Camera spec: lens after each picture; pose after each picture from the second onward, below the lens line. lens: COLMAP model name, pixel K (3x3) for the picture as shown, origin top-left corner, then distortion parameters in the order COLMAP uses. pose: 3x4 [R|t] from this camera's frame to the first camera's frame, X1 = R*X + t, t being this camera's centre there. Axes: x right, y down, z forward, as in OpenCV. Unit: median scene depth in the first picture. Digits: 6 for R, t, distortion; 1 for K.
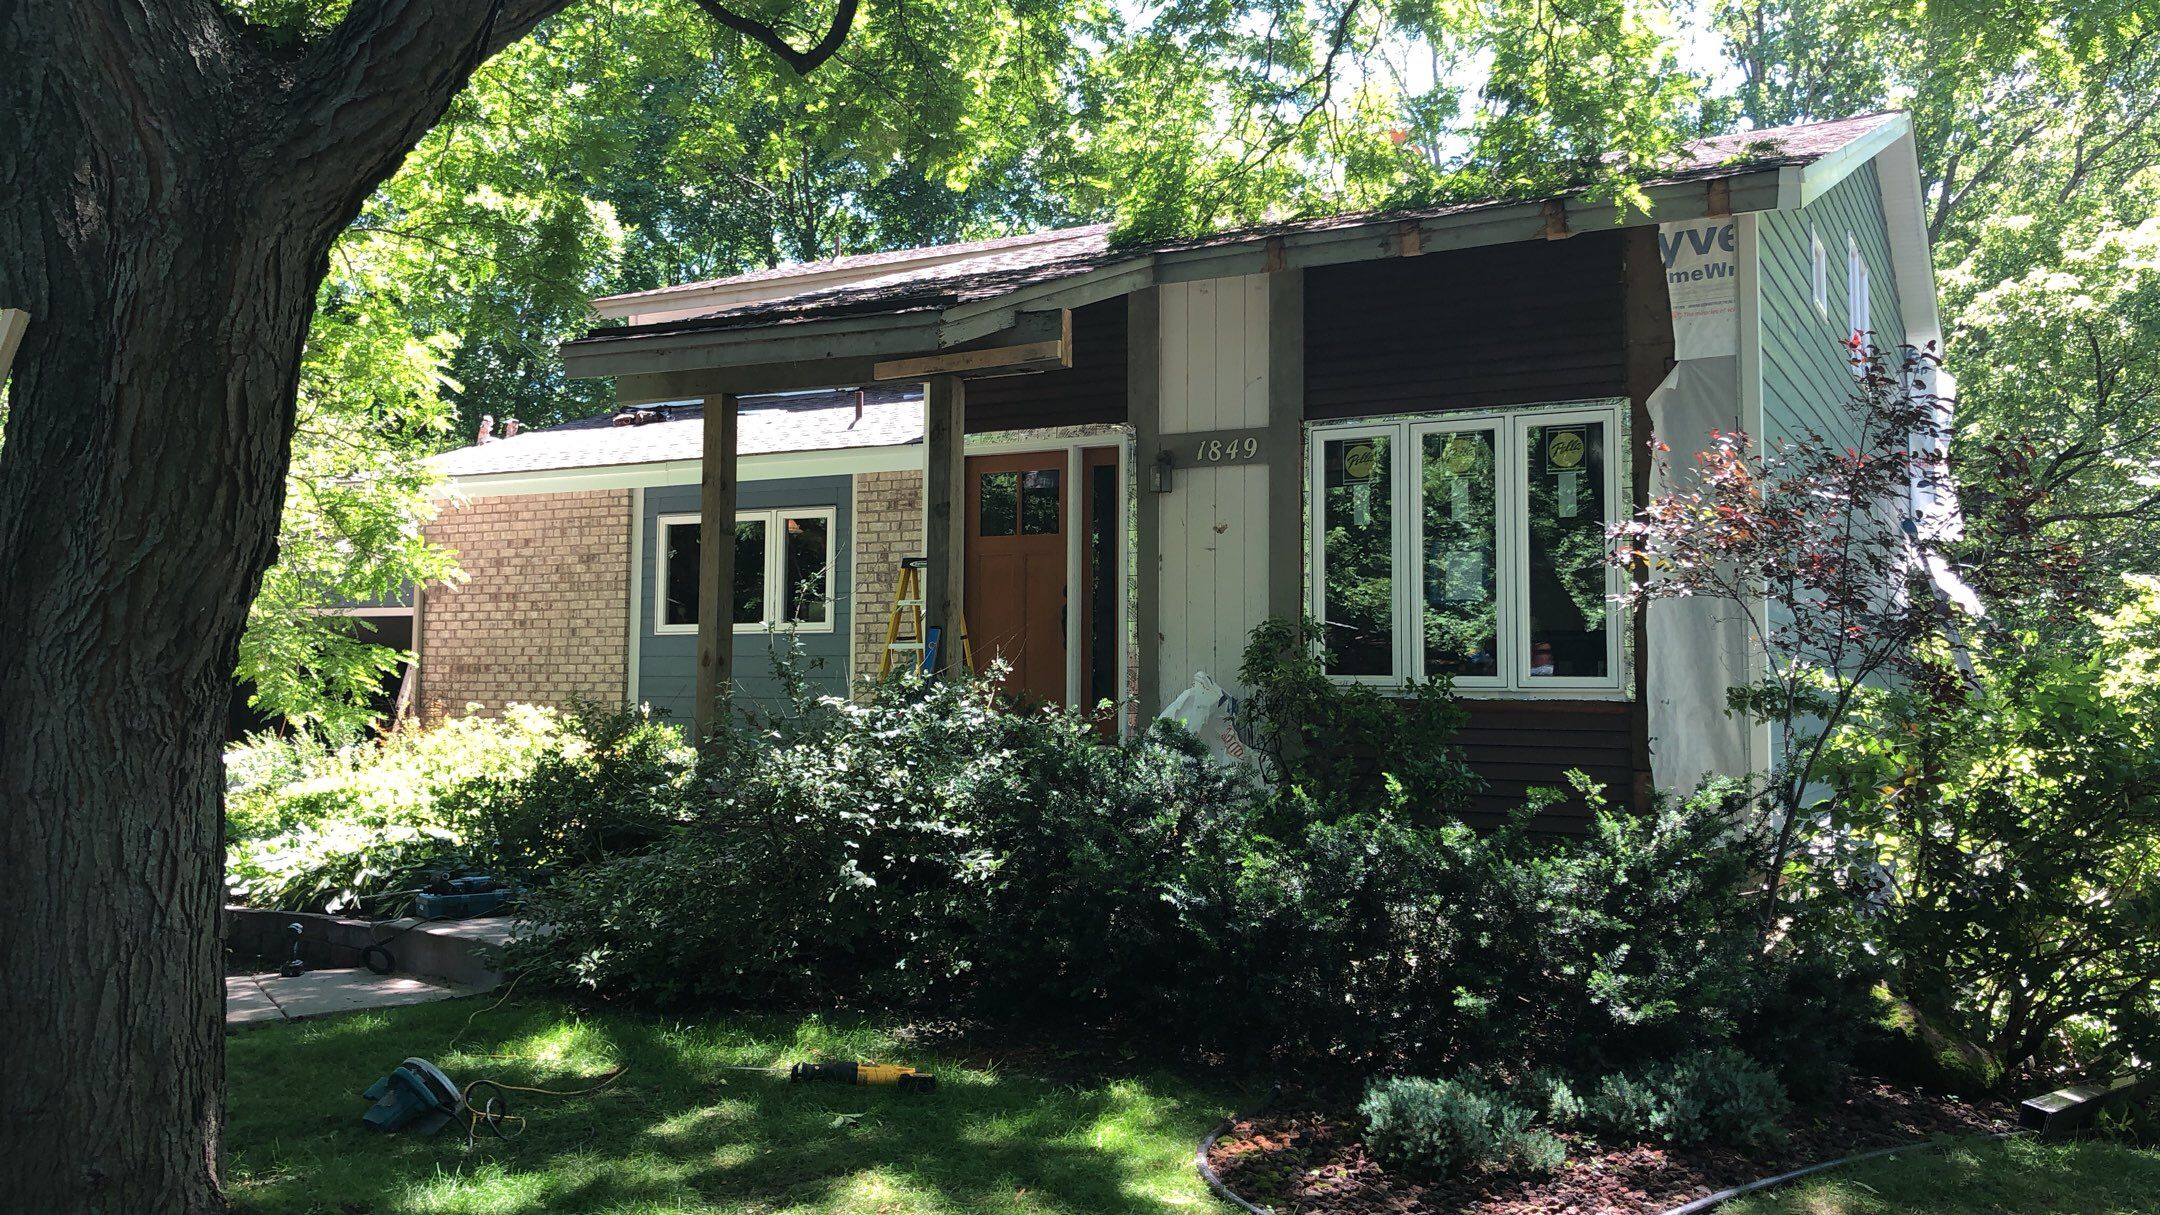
lens RADIAL K [[1766.1, 0, 1073.5], [0, 1766.1, 583.9], [0, 0, 1]] dist [0.081689, -0.111315]
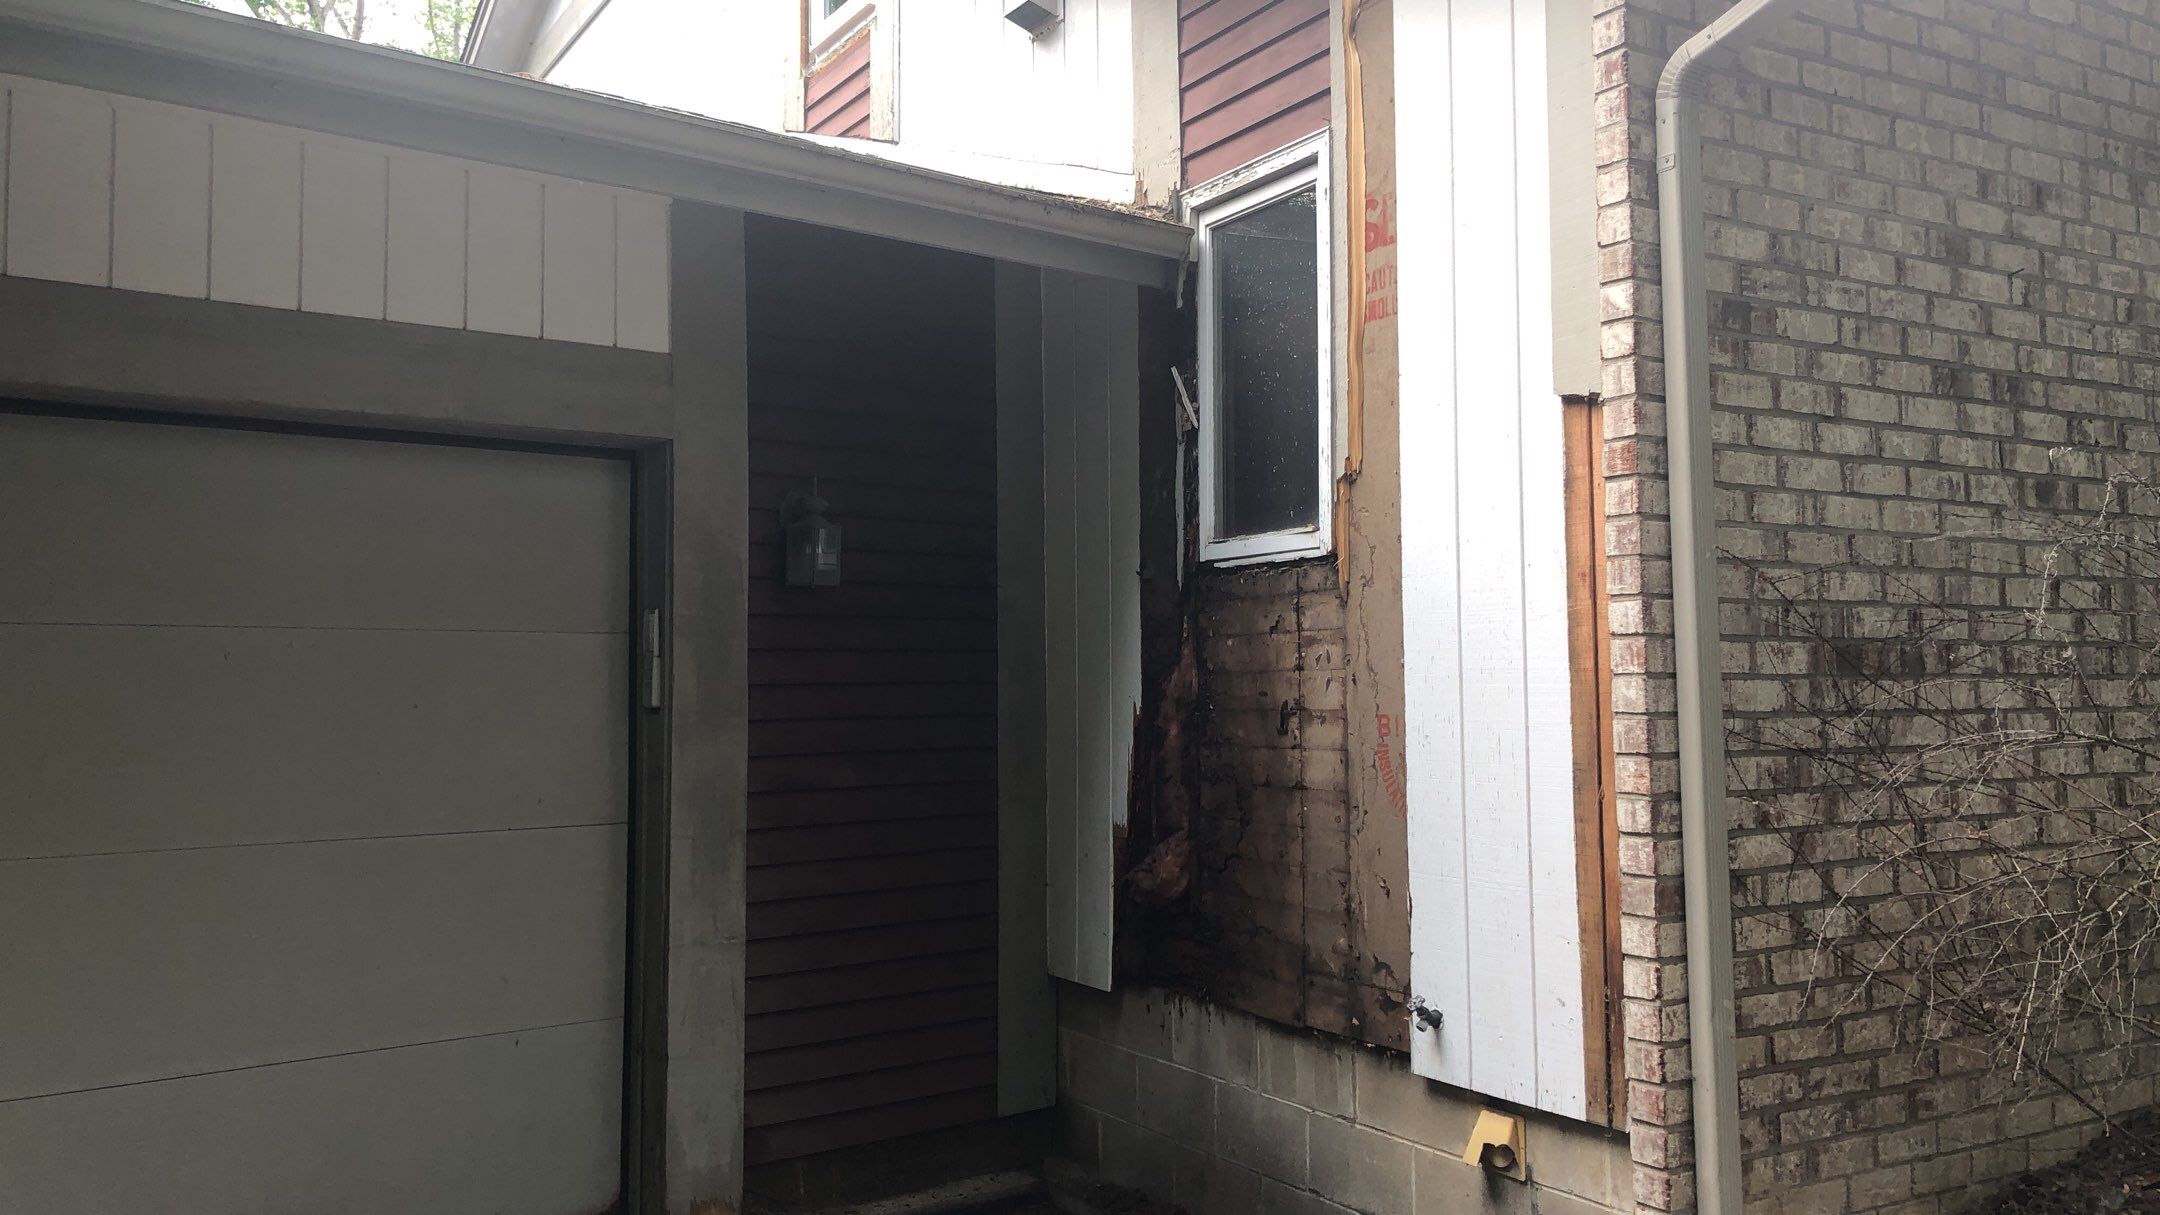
lens RADIAL K [[1766.1, 0, 1087.3], [0, 1766.1, 556.1], [0, 0, 1]] dist [0.081689, -0.111315]
pose [[0.503961, 0.048961, 0.862338, -0.634331], [-0.044292, 0.998543, -0.030809, 0.048218], [-0.862590, -0.022668, 0.505395, 1.016680]]
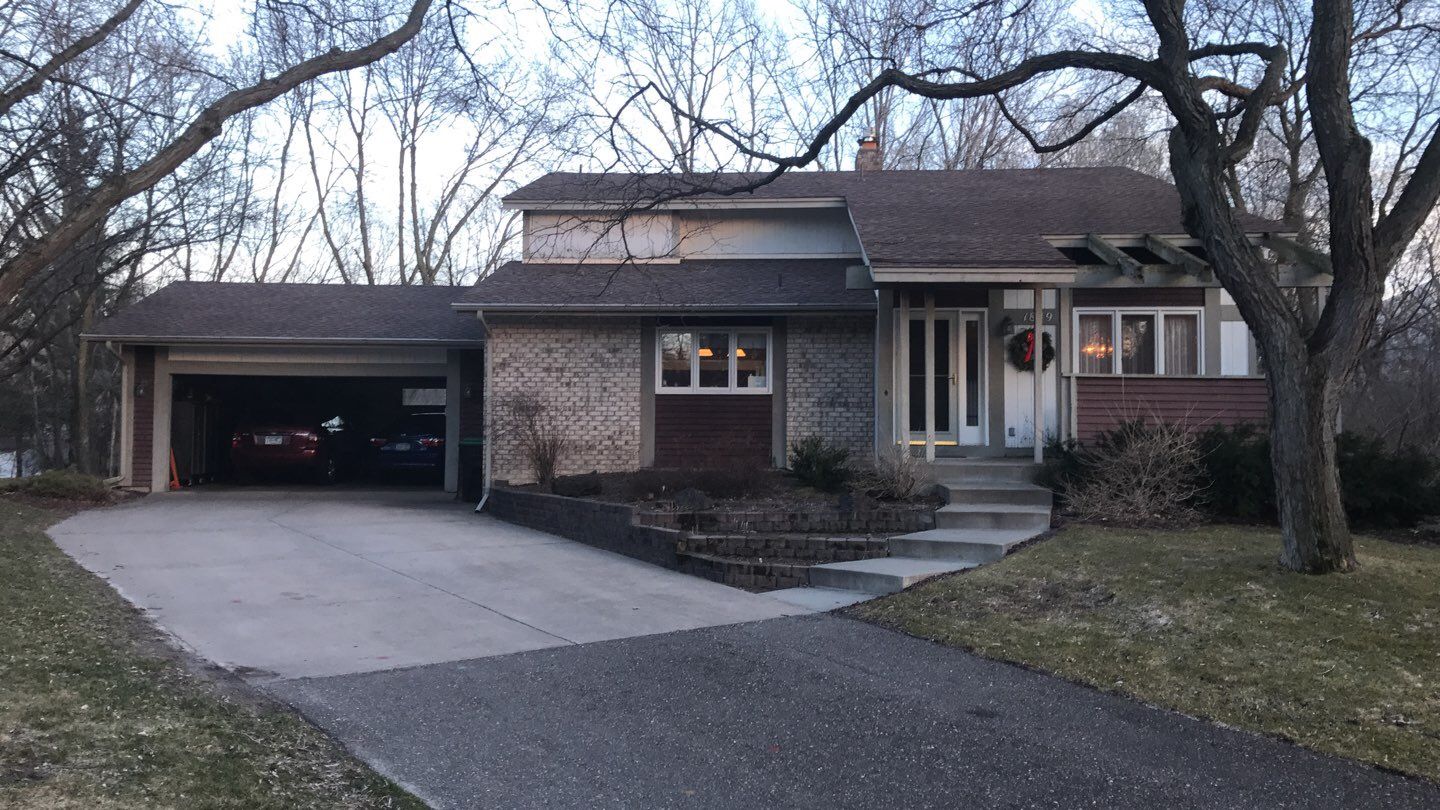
lens RADIAL K [[1198.8, 0, 701.4], [0, 1198.8, 403.6], [0, 0, 1]] dist [0.053500, -0.082141]
pose [[0.901330, 0.004782, 0.433107, -0.745981], [-0.023674, 0.998988, 0.038239, -0.008835], [-0.432486, -0.044719, 0.900531, -0.189849]]
